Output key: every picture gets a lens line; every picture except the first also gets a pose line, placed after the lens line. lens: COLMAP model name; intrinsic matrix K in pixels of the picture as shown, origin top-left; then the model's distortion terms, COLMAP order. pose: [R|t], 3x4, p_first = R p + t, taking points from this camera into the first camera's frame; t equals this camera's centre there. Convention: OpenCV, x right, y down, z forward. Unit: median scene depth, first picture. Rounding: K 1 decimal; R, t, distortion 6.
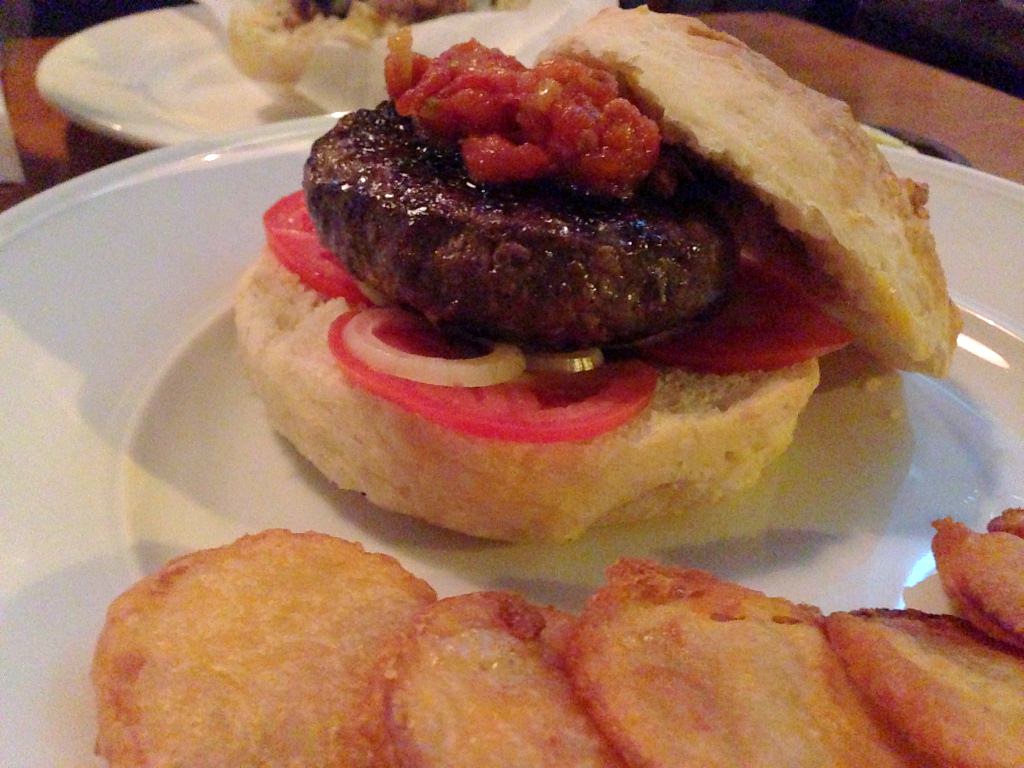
lens RADIAL K [[996.6, 0, 512.0], [0, 996.6, 384.0], [0, 0, 1]] dist [0.060801, 0.000467]
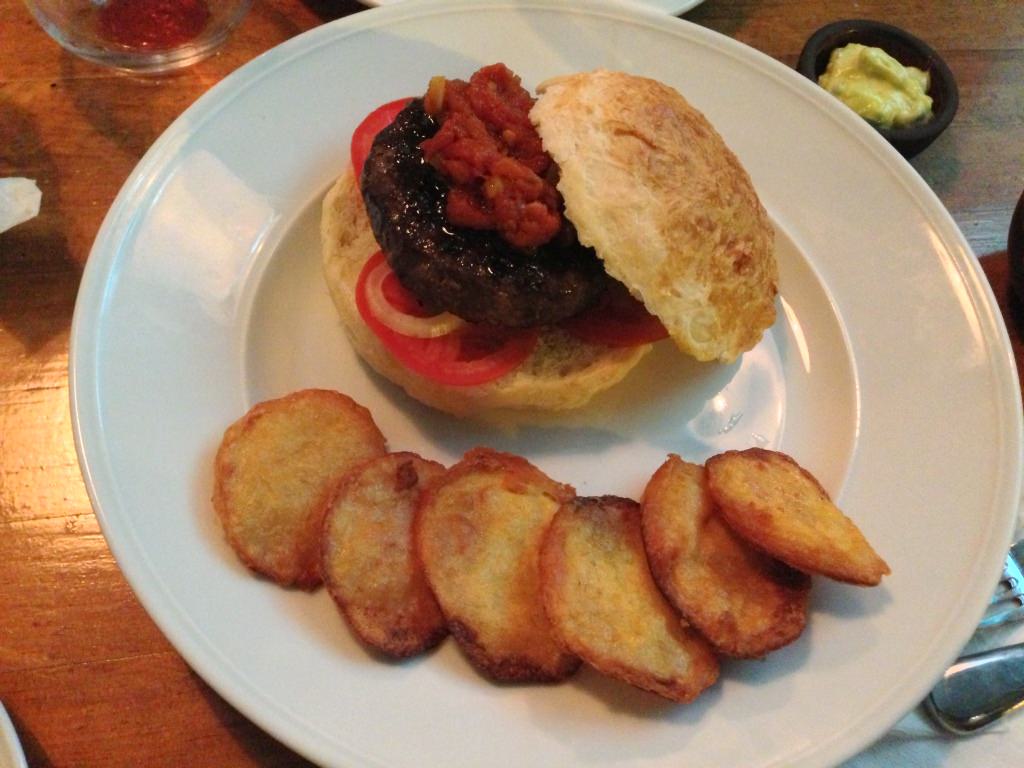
lens RADIAL K [[996.6, 0, 512.0], [0, 996.6, 384.0], [0, 0, 1]] dist [0.060801, 0.000467]
pose [[0.956980, 0.267045, -0.113476, 0.337808], [-0.180903, 0.854898, 0.486234, -0.826202], [0.226857, -0.444788, 0.866429, -0.574111]]
